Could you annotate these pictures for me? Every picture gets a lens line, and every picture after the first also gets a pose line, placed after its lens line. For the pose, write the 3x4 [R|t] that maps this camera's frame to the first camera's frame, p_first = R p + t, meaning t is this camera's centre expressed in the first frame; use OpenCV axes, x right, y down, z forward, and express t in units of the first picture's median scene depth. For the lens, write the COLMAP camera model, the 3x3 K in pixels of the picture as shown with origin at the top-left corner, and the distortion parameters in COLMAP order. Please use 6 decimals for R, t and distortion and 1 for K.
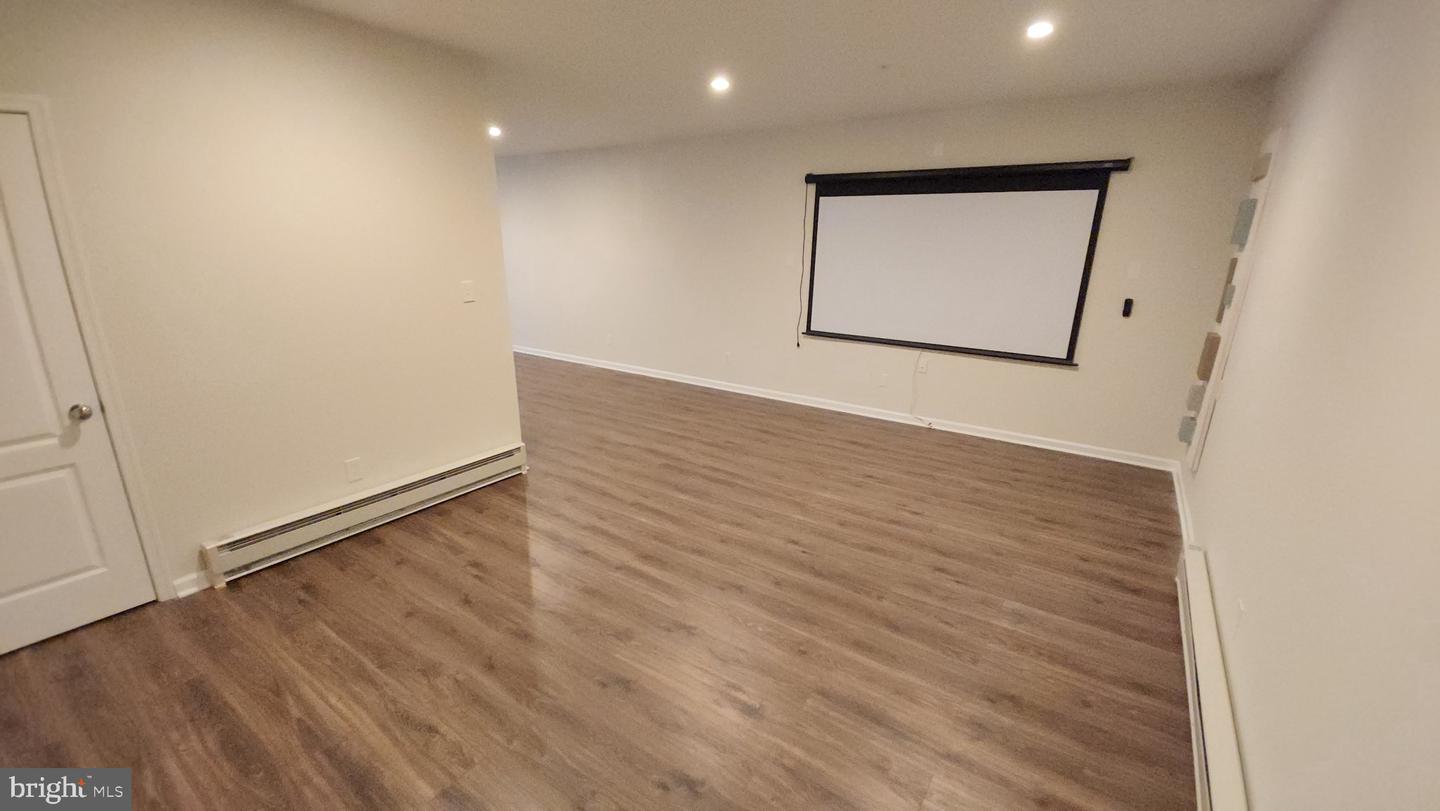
lens RADIAL K [[580.5, 0, 719.7], [0, 580.5, 405.5], [0, 0, 1]] dist [-0.002267, -0.001028]
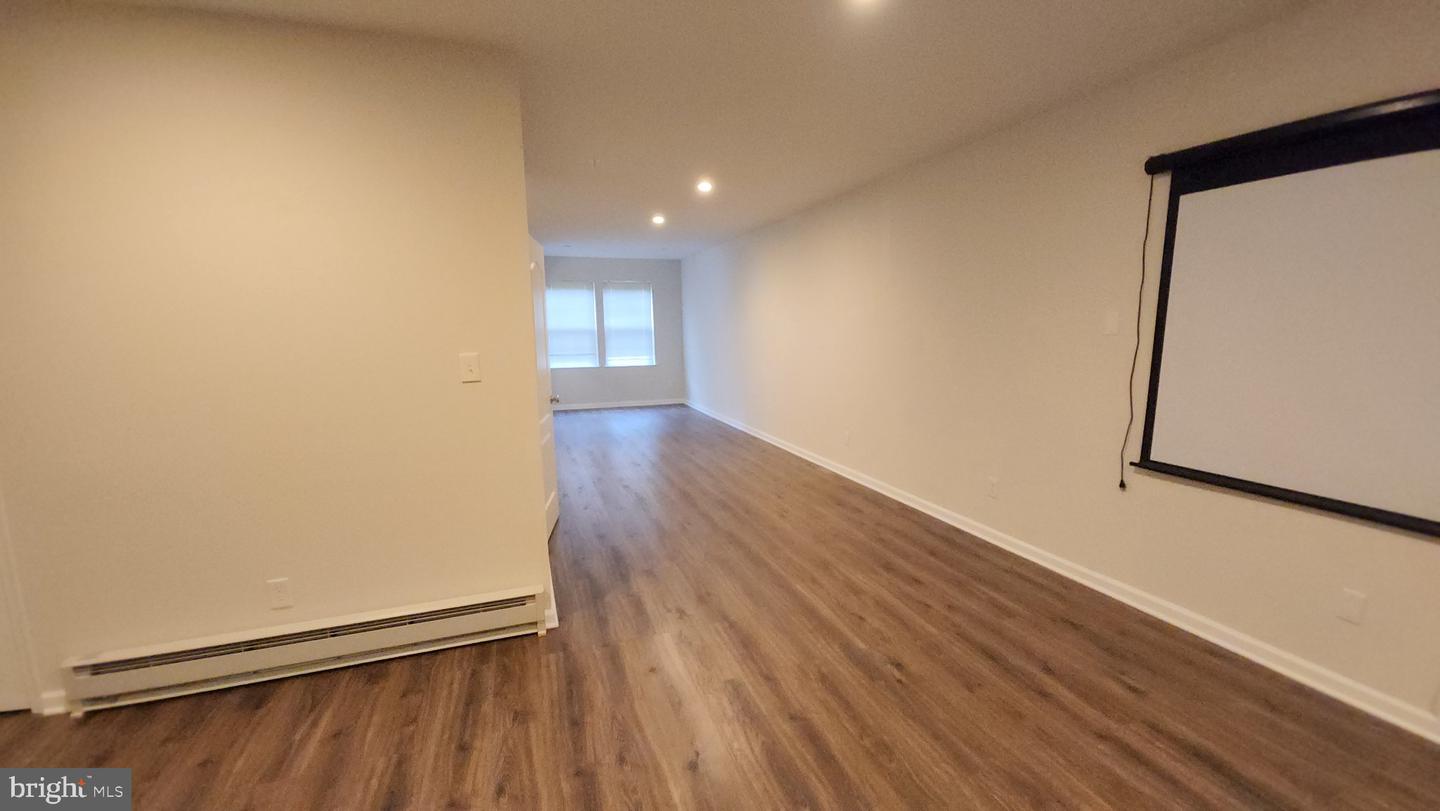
lens RADIAL K [[580.5, 0, 724.4], [0, 580.5, 408.2], [0, 0, 1]] dist [-0.002267, -0.001028]
pose [[0.805219, 0.060099, -0.589925, 0.207277], [-0.137684, 0.986611, -0.087421, -0.108111], [0.576772, 0.151616, 0.802712, 0.520141]]
